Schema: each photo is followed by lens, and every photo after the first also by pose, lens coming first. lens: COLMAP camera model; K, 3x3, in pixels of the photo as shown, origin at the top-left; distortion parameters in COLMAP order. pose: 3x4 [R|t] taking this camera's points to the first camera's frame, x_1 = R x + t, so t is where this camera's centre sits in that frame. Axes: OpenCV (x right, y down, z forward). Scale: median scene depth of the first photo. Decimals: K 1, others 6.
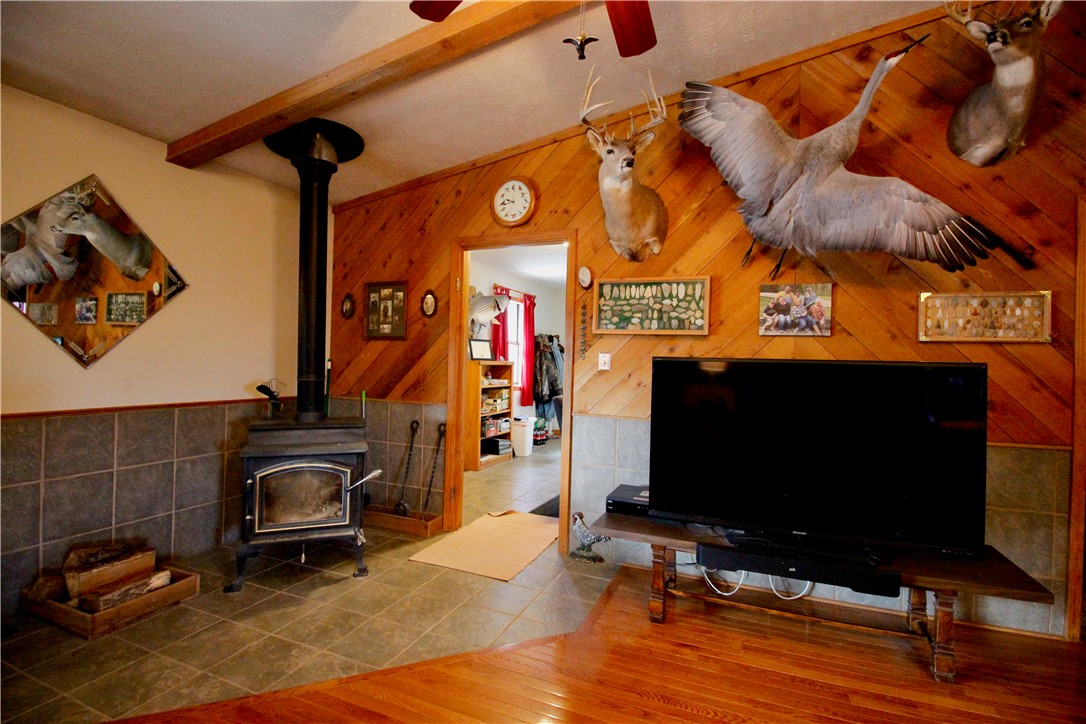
lens RADIAL K [[527.5, 0, 542.6], [0, 527.5, 354.4], [0, 0, 1]] dist [-0.009678, -0.002371]
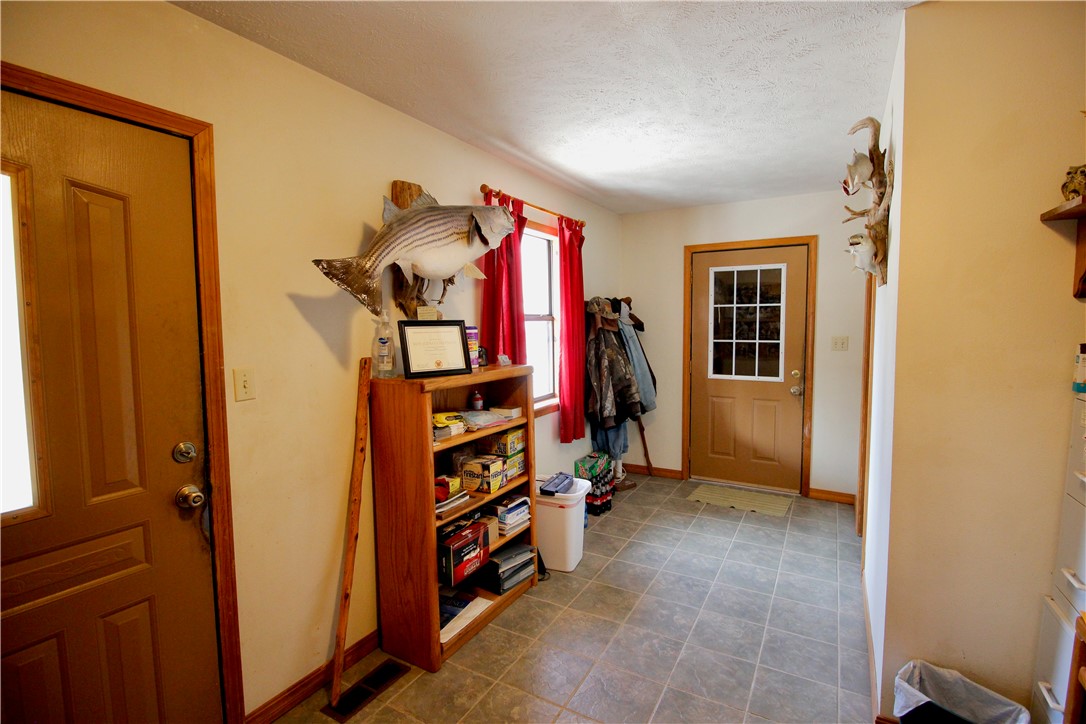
lens RADIAL K [[527.5, 0, 541.2], [0, 527.5, 360.2], [0, 0, 1]] dist [-0.009678, -0.002371]
pose [[0.992359, -0.027597, -0.120256, 0.006856], [0.037495, 0.996022, 0.080838, -0.044616], [0.117547, -0.084729, 0.989446, 1.006323]]
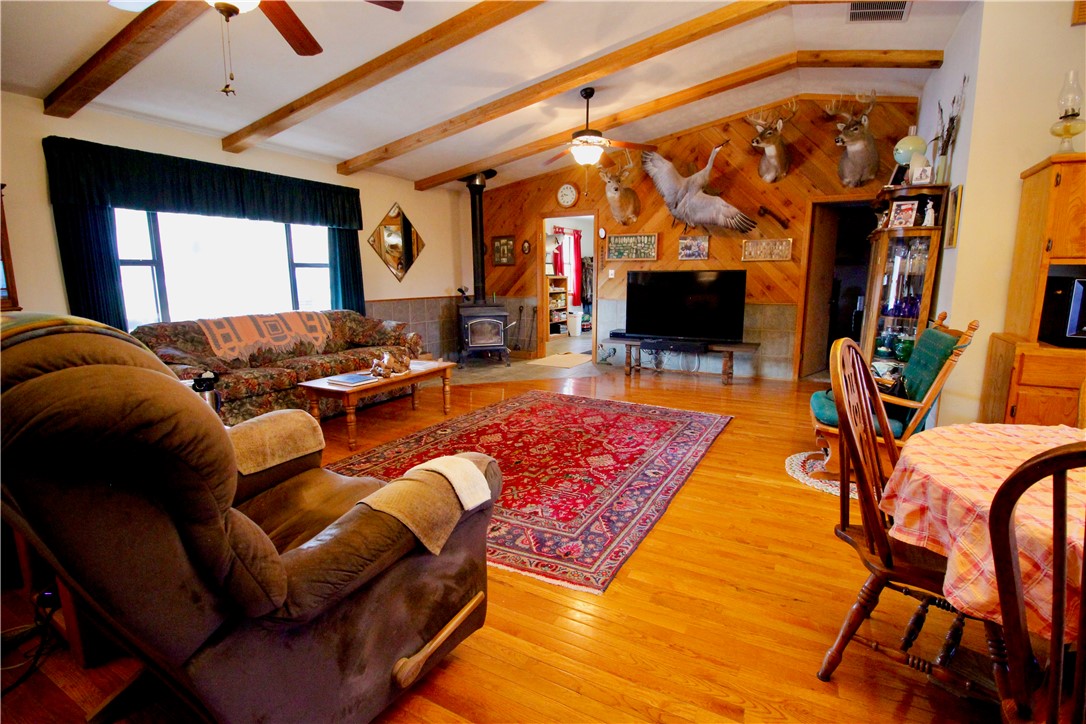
lens RADIAL K [[527.5, 0, 551.1], [0, 527.5, 367.9], [0, 0, 1]] dist [-0.009678, -0.002371]
pose [[0.996454, -0.014032, -0.082955, 0.039331], [0.028782, 0.983357, 0.179389, -0.001423], [0.079057, -0.181141, 0.980274, -1.052403]]
